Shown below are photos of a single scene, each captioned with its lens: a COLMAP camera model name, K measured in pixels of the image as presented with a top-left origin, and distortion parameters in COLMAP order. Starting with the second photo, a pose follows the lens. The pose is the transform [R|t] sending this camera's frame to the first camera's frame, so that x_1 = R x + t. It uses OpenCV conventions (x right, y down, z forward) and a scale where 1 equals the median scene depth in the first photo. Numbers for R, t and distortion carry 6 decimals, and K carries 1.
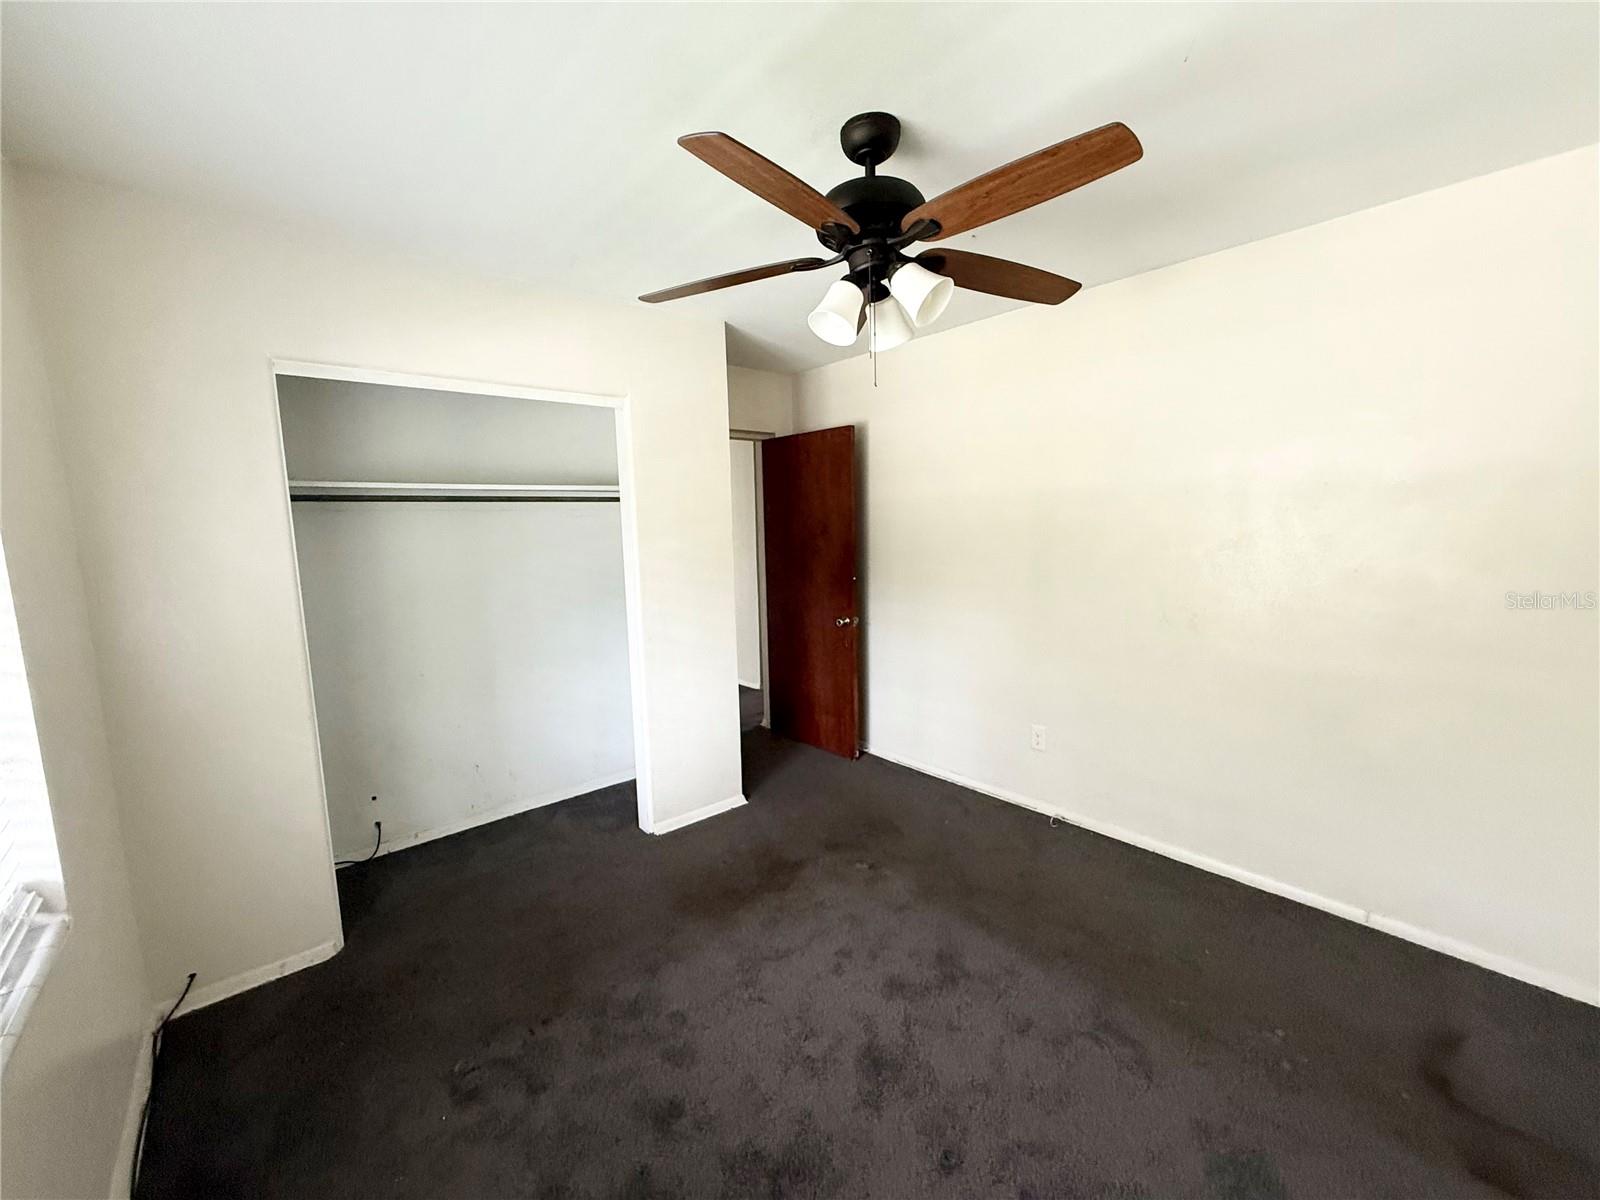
lens RADIAL K [[648.6, 0, 800.0], [0, 648.6, 600.0], [0, 0, 1]] dist [-0.000562, 0.000038]
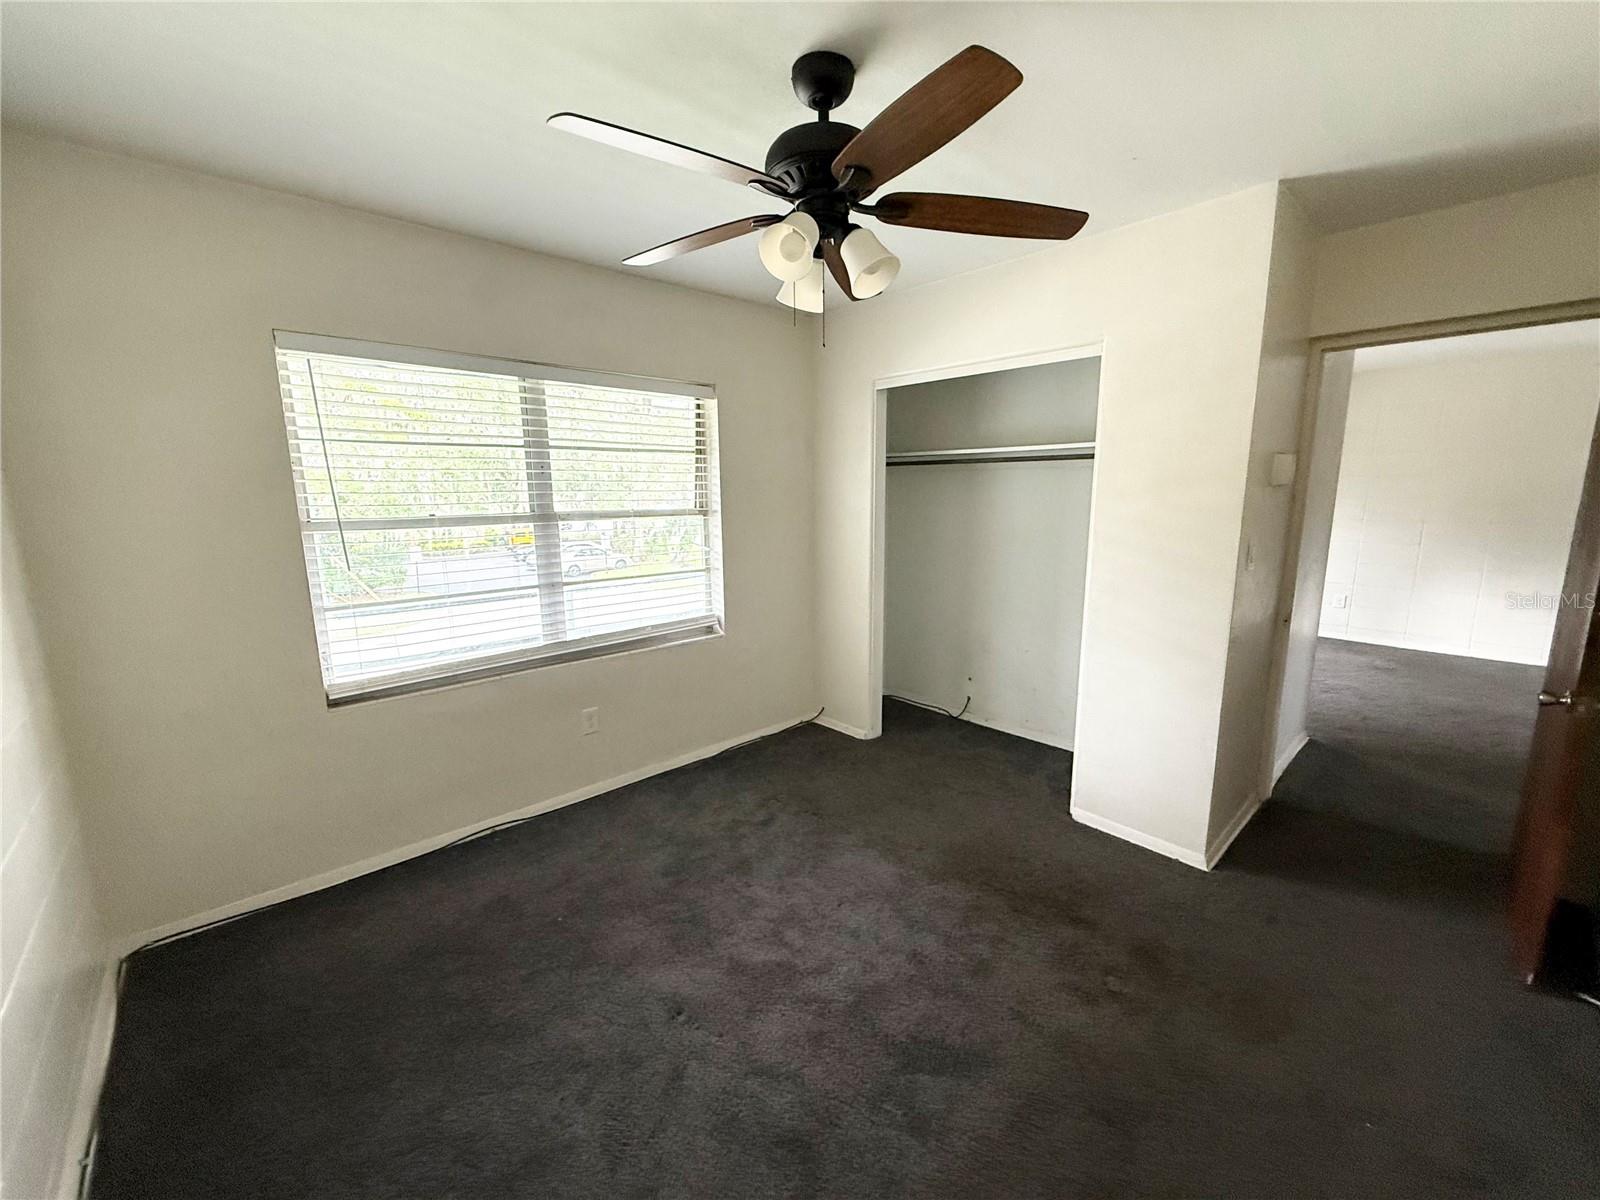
lens RADIAL K [[665.7, 0, 818.5], [0, 665.7, 605.5], [0, 0, 1]] dist [0.000449, 0.000008]
pose [[0.016520, 0.198569, -0.979948, 0.760463], [-0.118641, 0.973547, 0.195271, -0.094899], [0.992800, 0.113036, 0.039642, 0.651875]]
